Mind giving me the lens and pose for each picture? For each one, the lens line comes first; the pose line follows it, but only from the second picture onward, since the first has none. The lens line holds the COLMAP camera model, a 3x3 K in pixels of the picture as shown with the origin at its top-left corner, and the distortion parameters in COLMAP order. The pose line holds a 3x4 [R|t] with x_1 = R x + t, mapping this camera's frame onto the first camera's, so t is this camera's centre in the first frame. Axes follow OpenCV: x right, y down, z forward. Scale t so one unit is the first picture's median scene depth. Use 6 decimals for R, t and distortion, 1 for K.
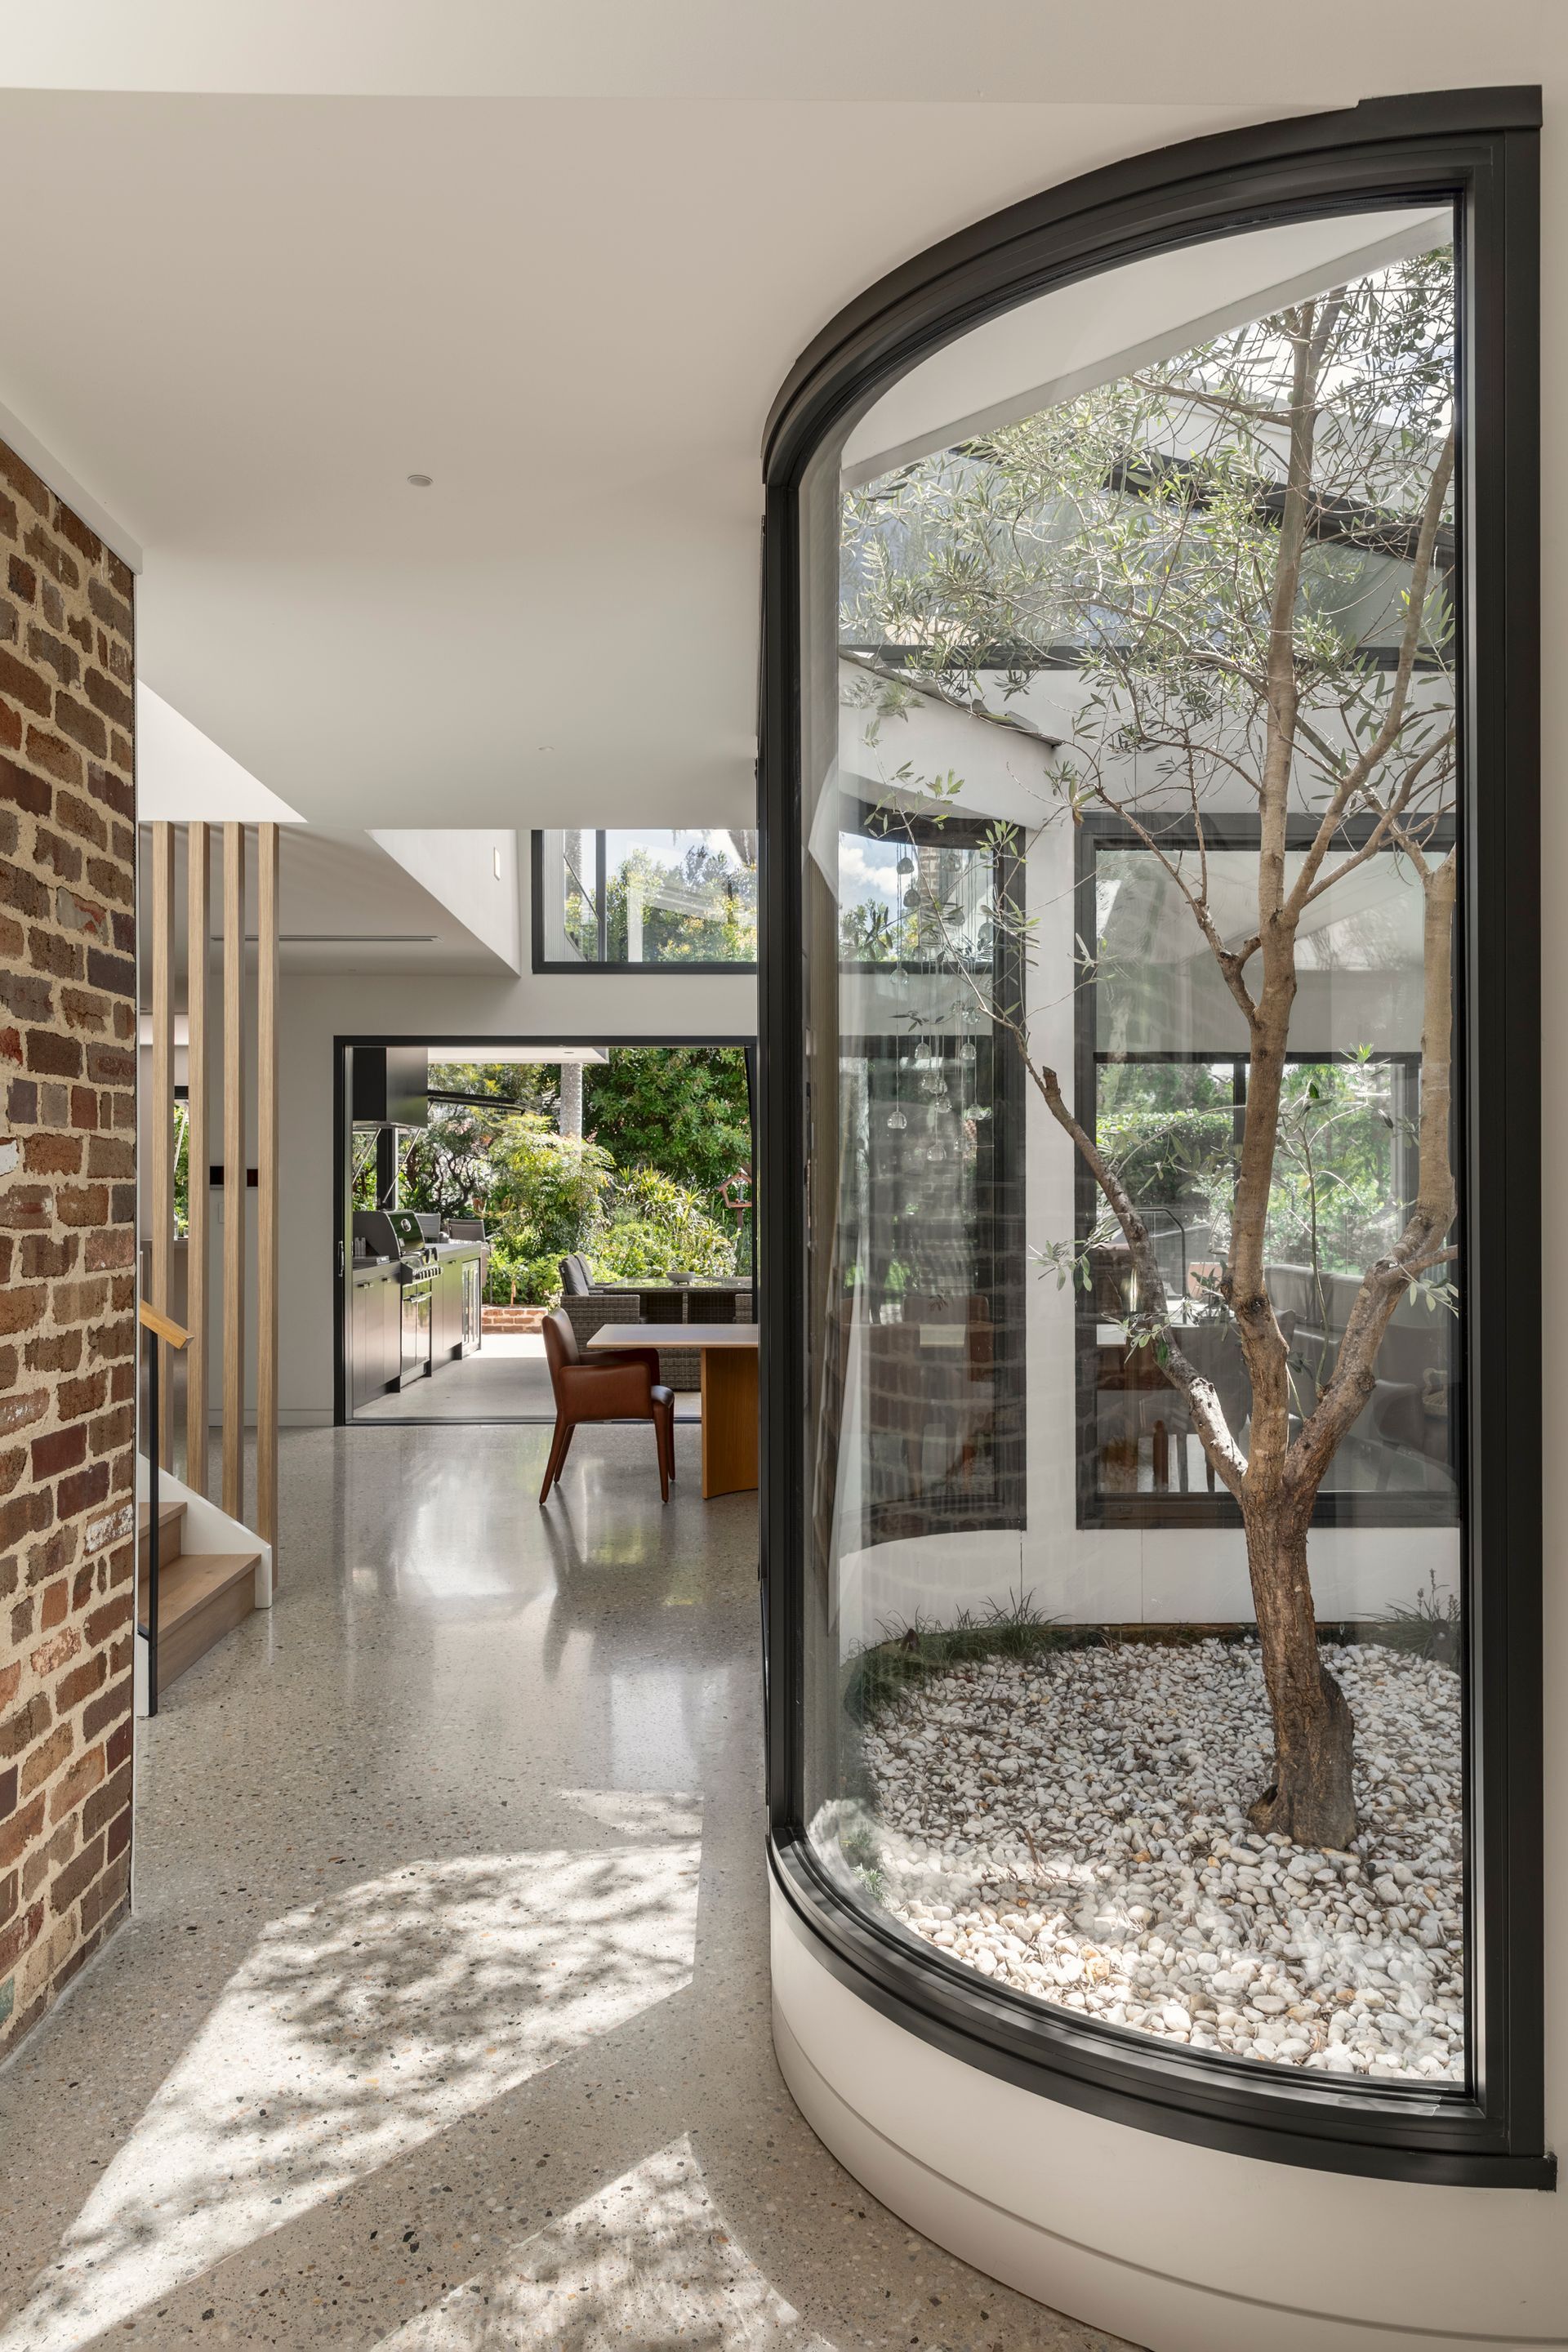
lens RADIAL K [[1564.3, 0, 784.0], [0, 1564.3, 1176.0], [0, 0, 1]] dist [0.003253, 0.001510]
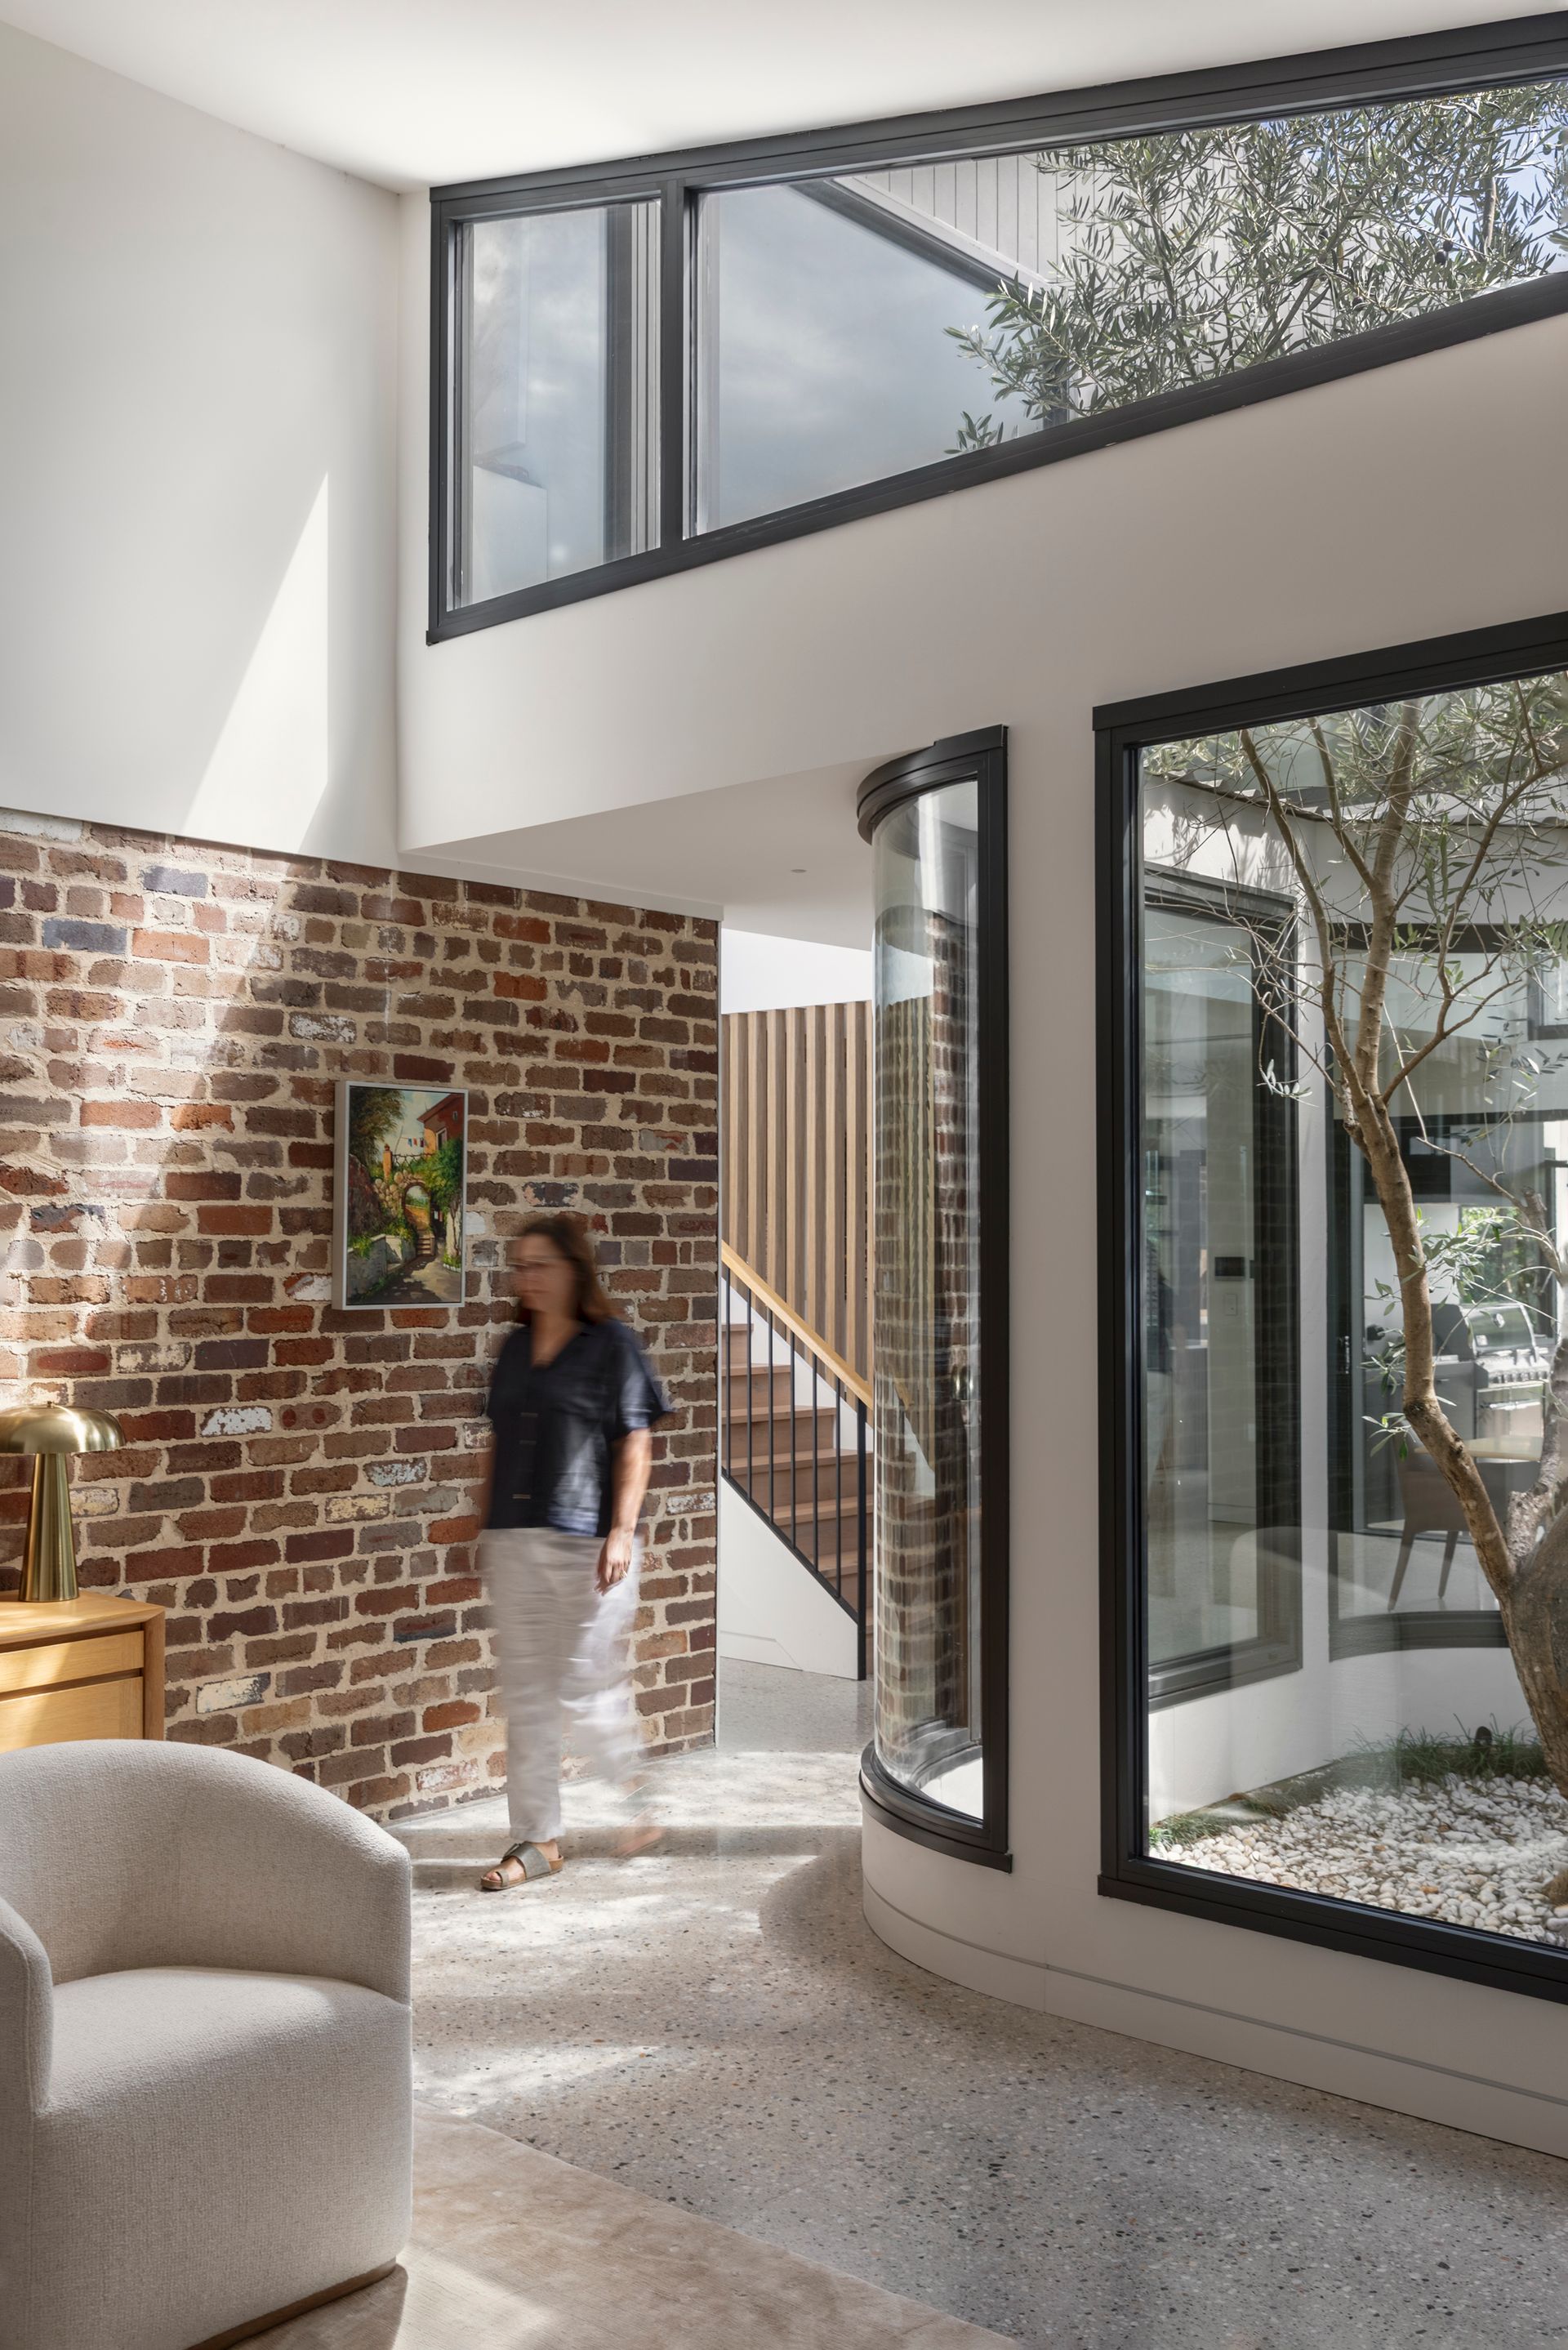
lens RADIAL K [[2262.4, 0, 784.0], [0, 2262.4, 1175.0], [0, 0, 1]] dist [0.004306, 0.010186]
pose [[0.722408, -0.020193, -0.691172, 0.599681], [0.001896, 0.999628, -0.027223, -0.026709], [0.691465, 0.018356, 0.722177, -0.309919]]
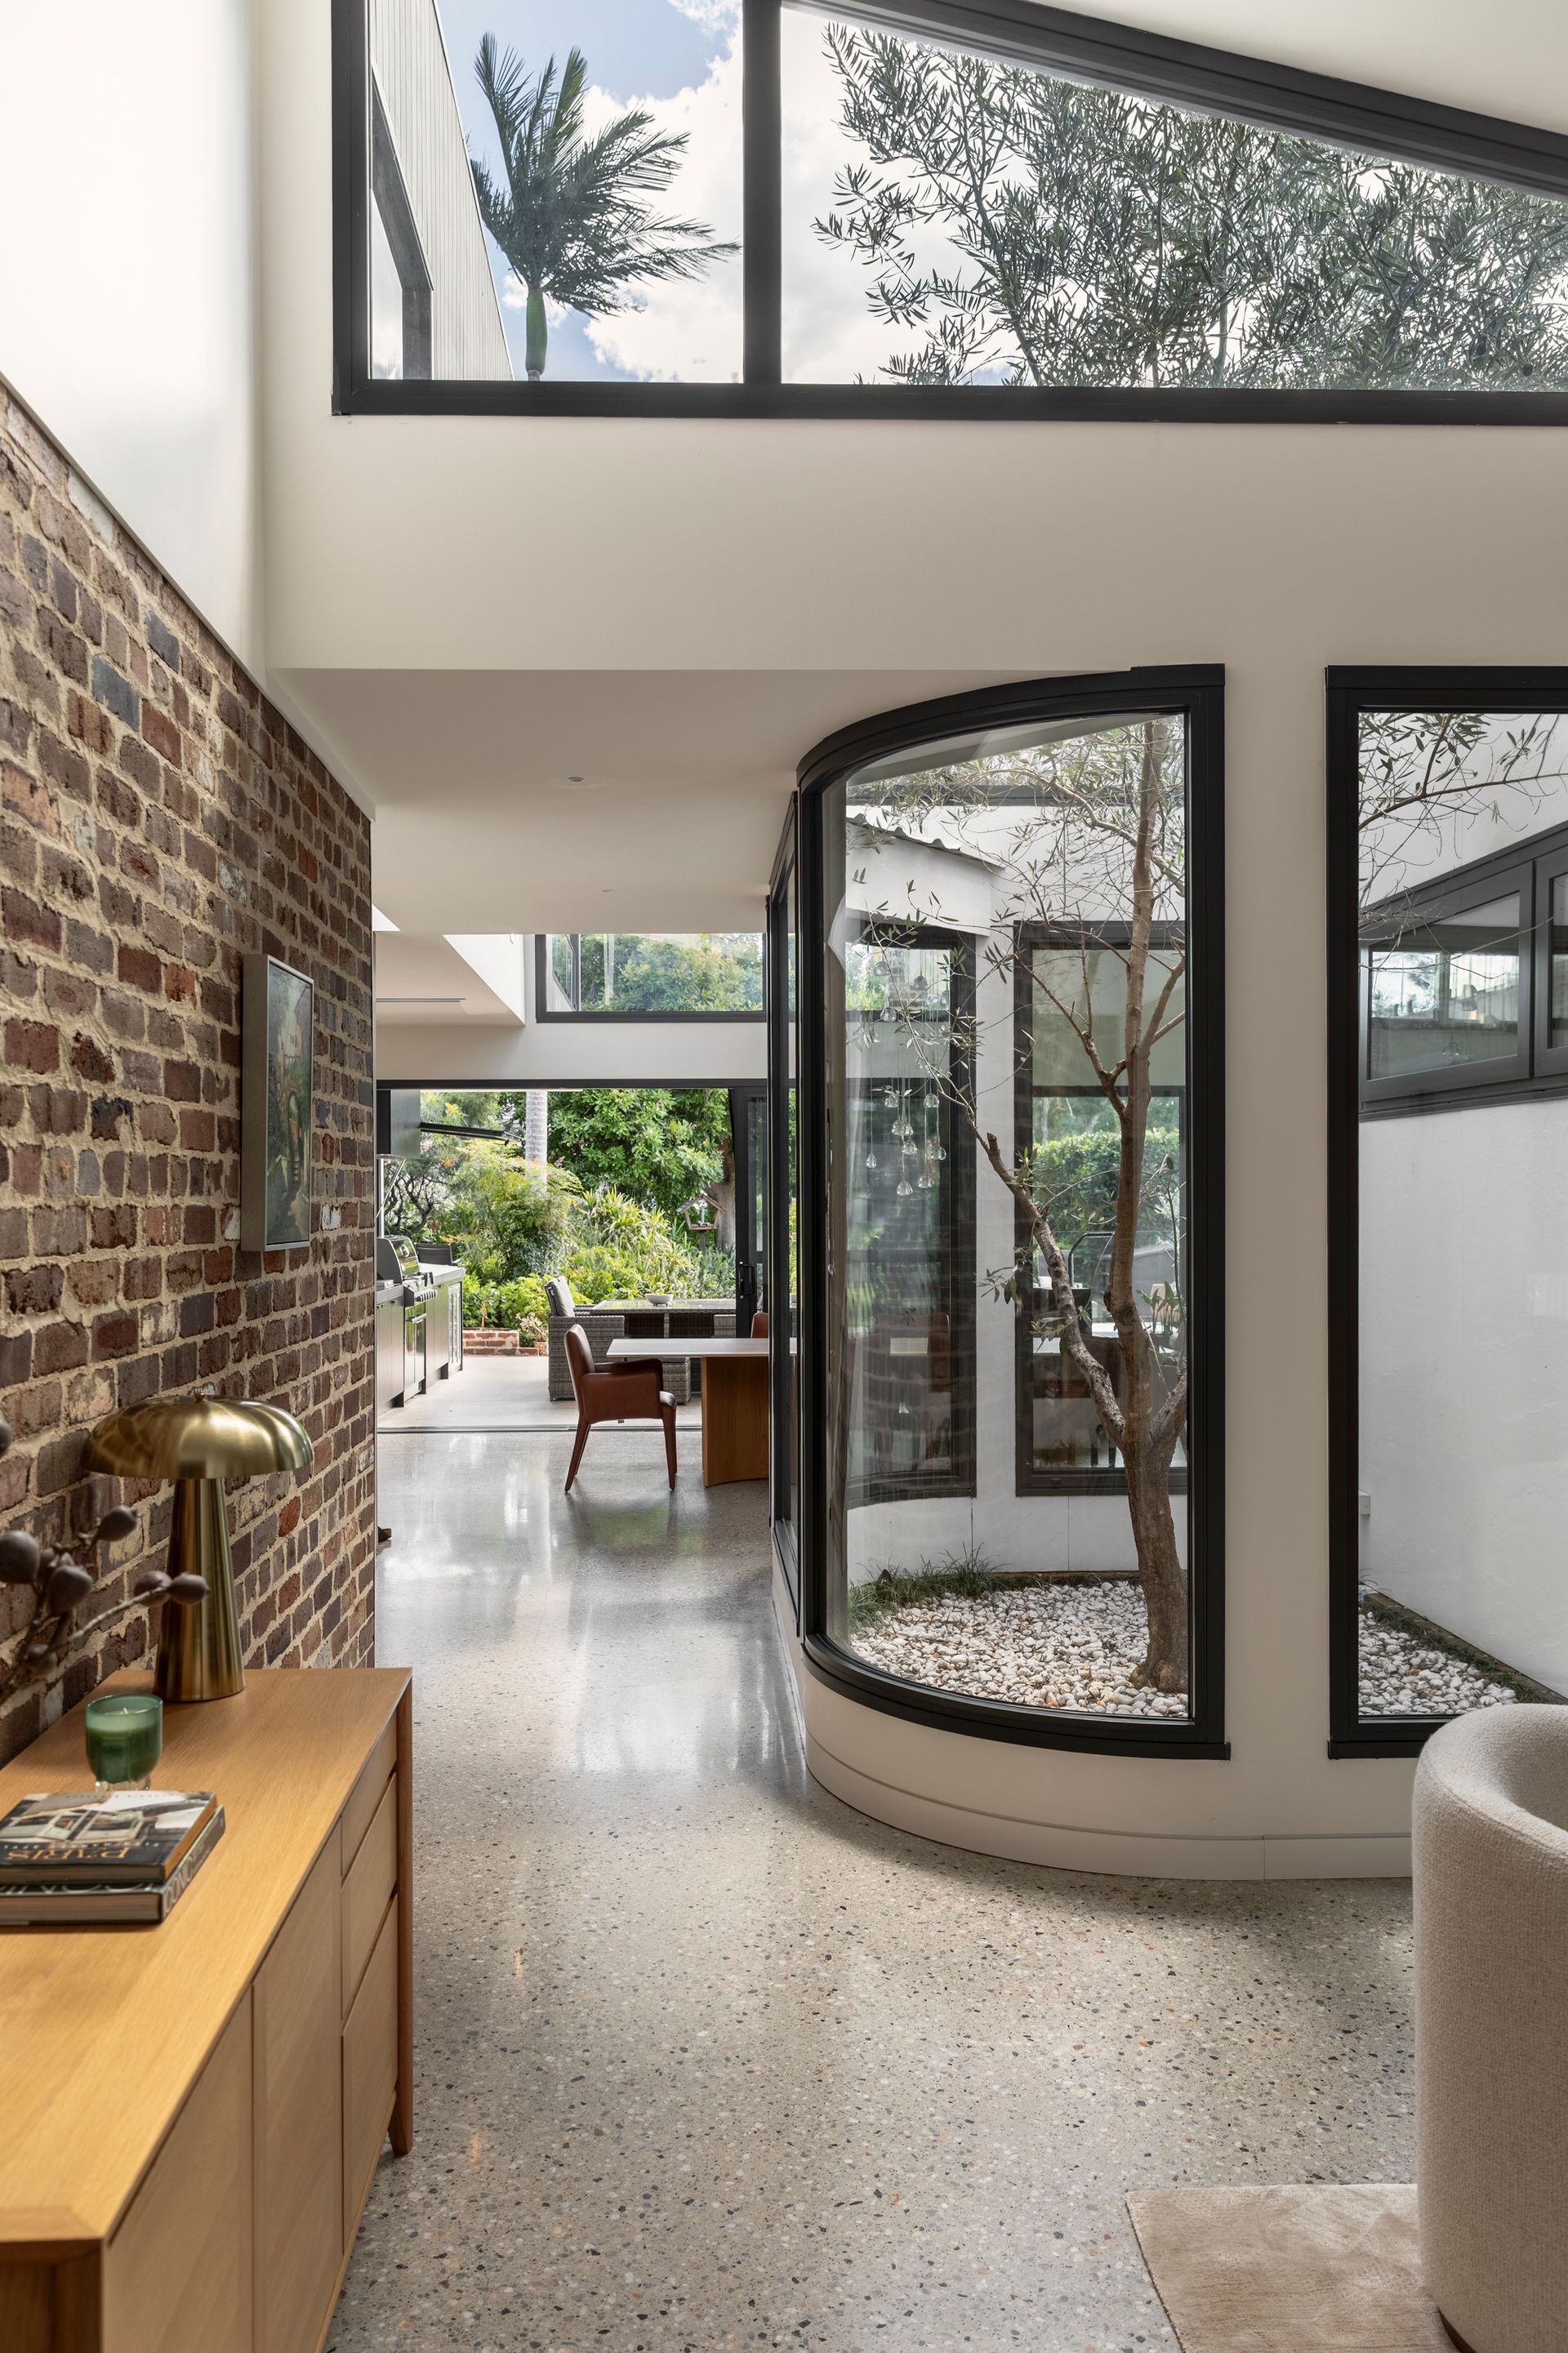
lens RADIAL K [[1736.5, 0, 756.8], [0, 1736.5, 1214.4], [0, 0, 1]] dist [0.000320, -0.000778]
pose [[0.999879, -0.001684, 0.015474, -0.034587], [0.001469, 0.999902, 0.013898, -0.015977], [-0.015496, -0.013874, 0.999784, -0.316050]]
